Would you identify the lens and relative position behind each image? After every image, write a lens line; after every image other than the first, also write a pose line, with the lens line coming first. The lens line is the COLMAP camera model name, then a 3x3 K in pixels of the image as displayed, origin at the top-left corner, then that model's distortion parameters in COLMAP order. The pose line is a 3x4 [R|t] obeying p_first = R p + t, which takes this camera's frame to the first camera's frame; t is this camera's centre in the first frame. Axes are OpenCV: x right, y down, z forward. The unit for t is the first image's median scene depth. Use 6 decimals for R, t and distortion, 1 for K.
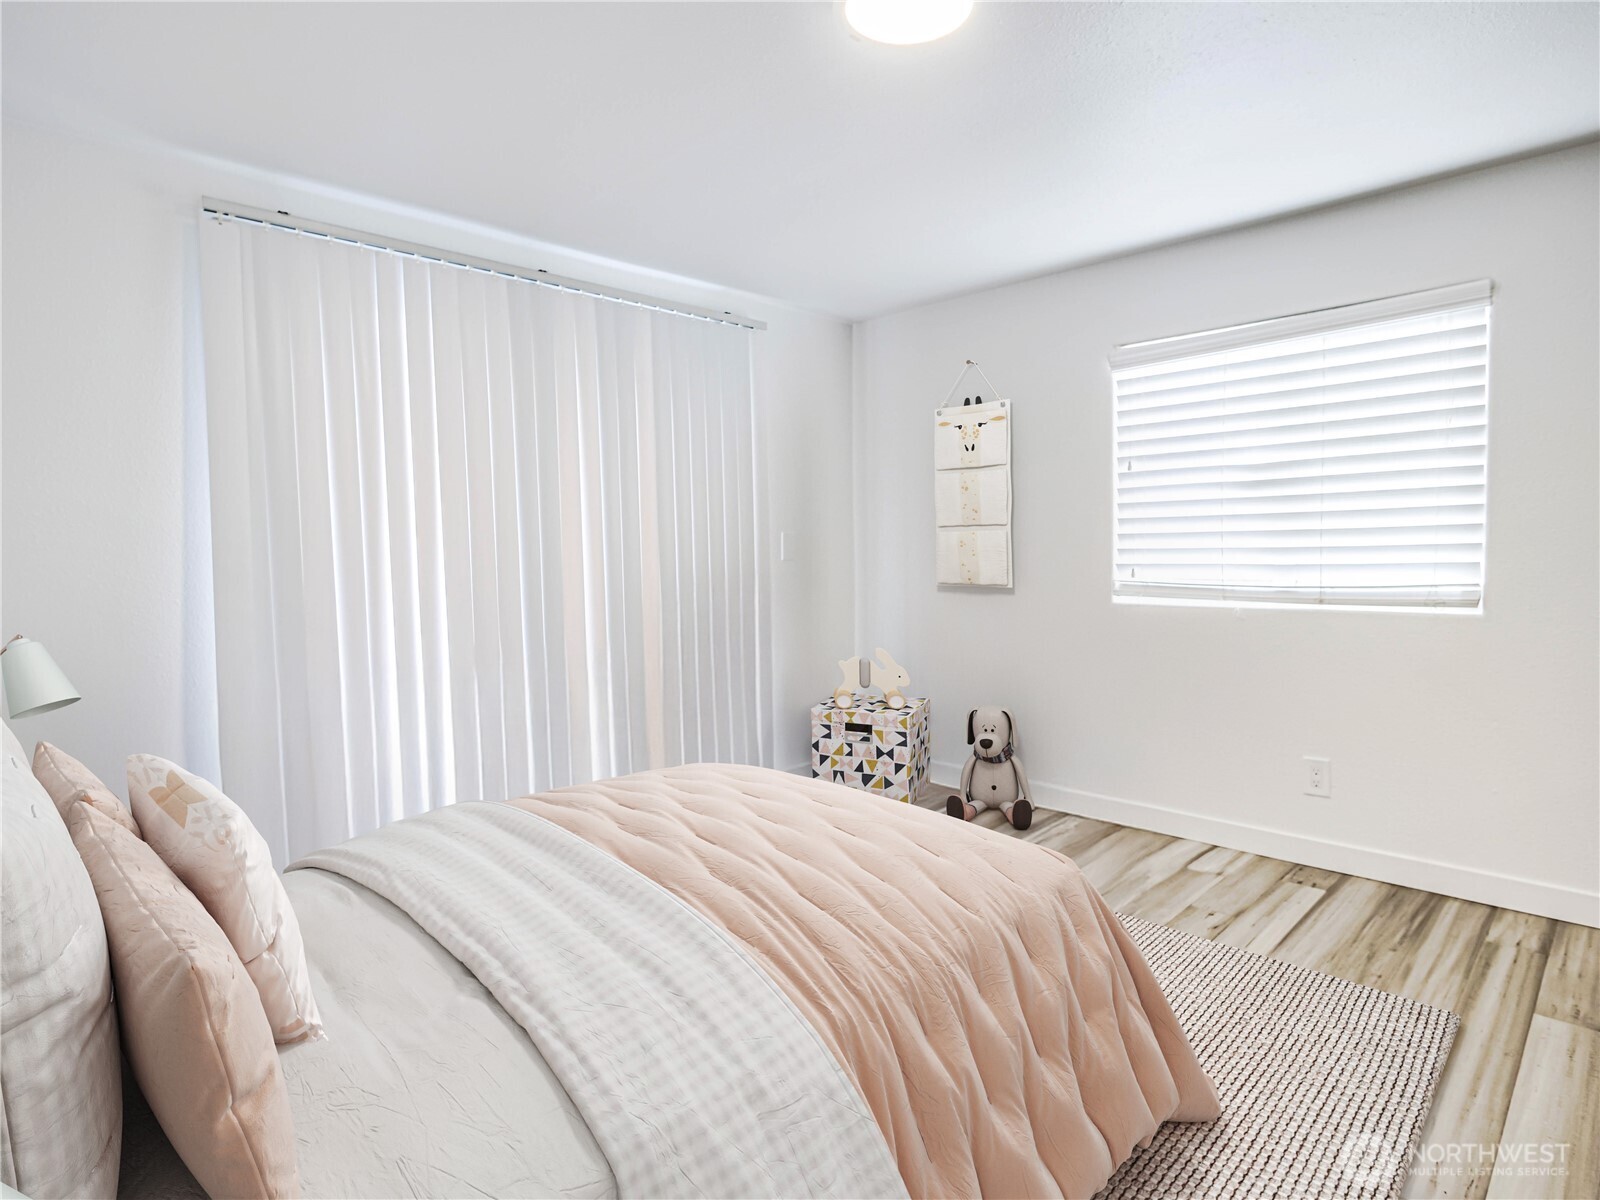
lens RADIAL K [[870.7, 0, 799.5], [0, 870.7, 596.5], [0, 0, 1]] dist [-0.011223, 0.001244]
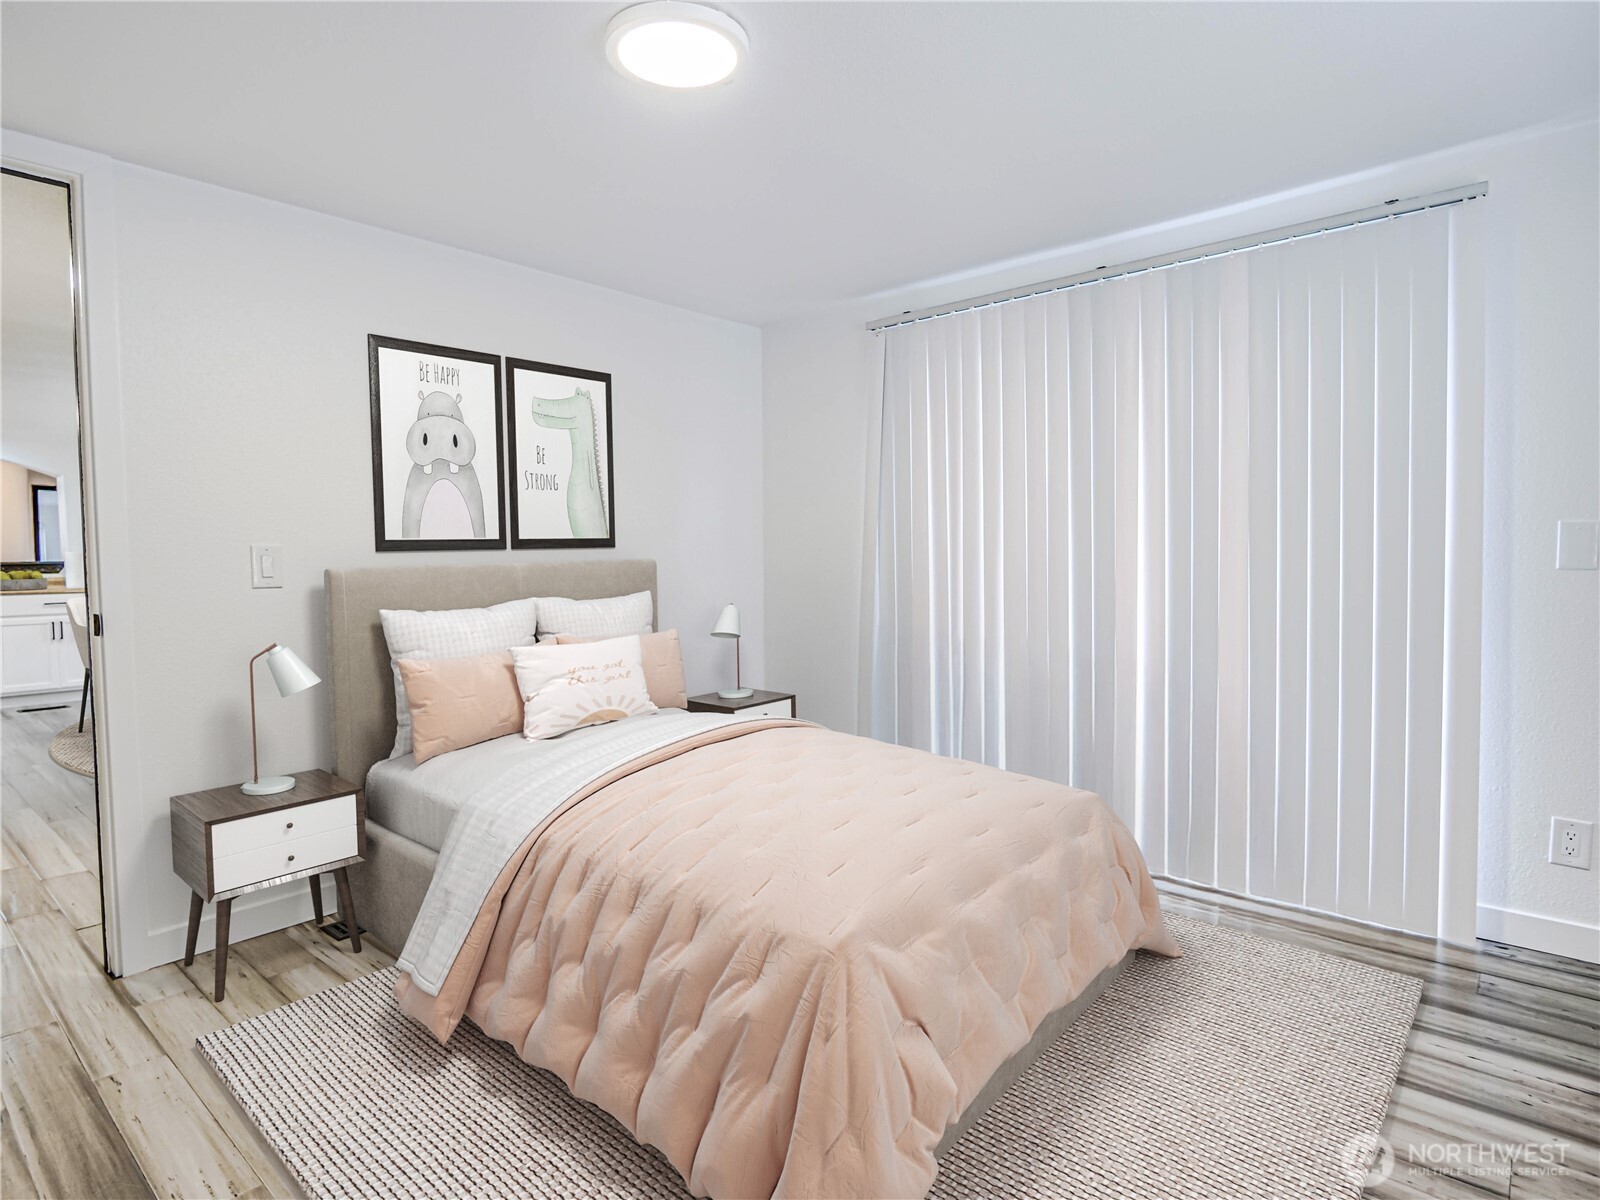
lens RADIAL K [[870.7, 0, 790.4], [0, 870.7, 600.7], [0, 0, 1]] dist [-0.011223, 0.001244]
pose [[0.045894, 0.067024, -0.996695, 0.773542], [-0.056788, 0.996308, 0.064383, -0.047925], [0.997331, 0.053645, 0.049531, 0.694284]]
